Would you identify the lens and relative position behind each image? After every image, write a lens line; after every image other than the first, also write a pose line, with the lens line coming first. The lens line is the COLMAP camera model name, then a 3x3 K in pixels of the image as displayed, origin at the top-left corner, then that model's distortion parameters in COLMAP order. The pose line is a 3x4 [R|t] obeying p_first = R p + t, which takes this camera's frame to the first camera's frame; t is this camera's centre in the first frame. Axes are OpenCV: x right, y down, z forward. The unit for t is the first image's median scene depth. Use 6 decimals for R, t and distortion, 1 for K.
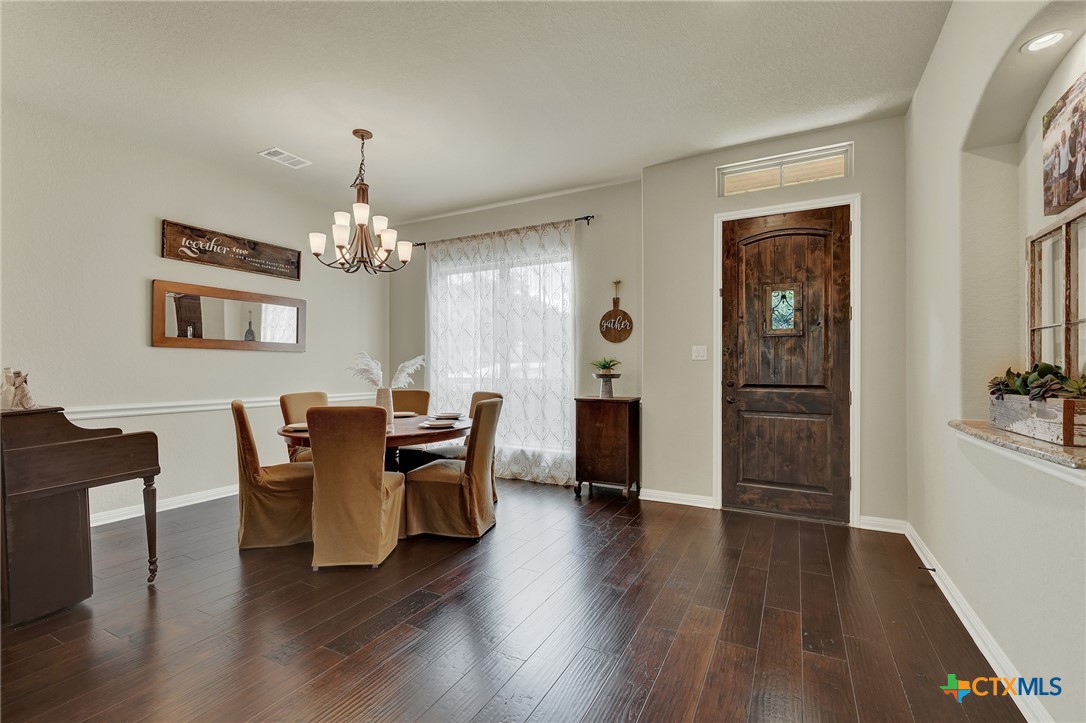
lens RADIAL K [[467.5, 0, 544.4], [0, 467.5, 366.3], [0, 0, 1]] dist [-0.002531, -0.000222]
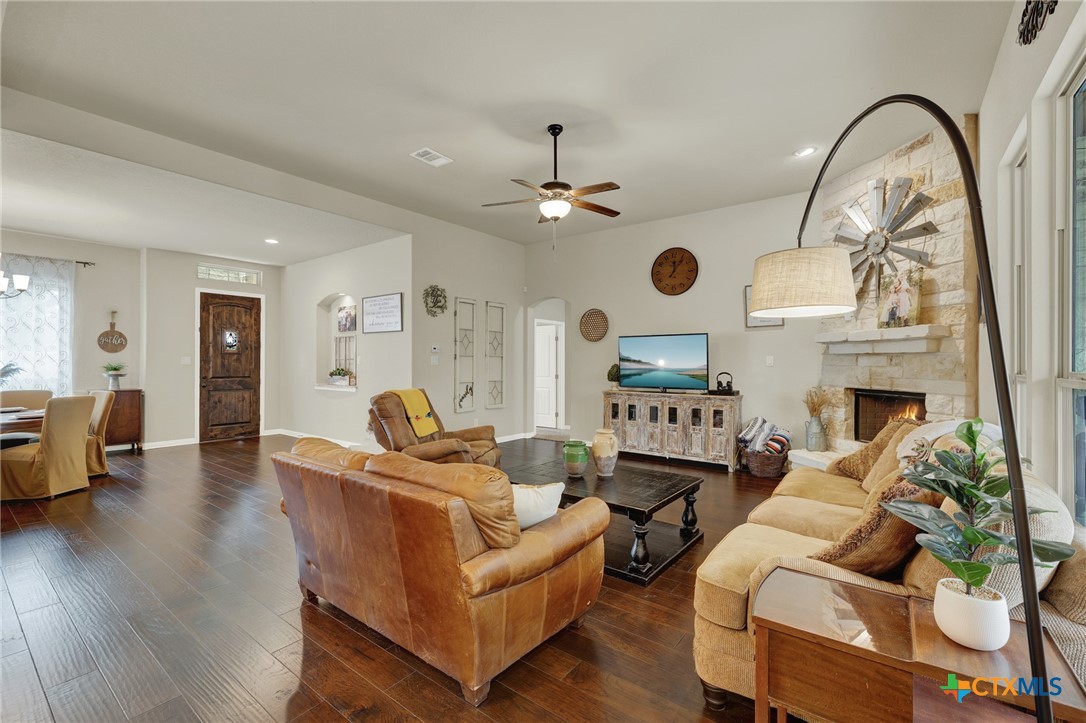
lens RADIAL K [[467.5, 0, 542.0], [0, 467.5, 363.3], [0, 0, 1]] dist [-0.002531, -0.000222]
pose [[0.152869, -0.007390, 0.988219, -1.298016], [-0.006667, 0.999942, 0.008509, -0.045686], [-0.988224, -0.007889, 0.152811, -0.675967]]
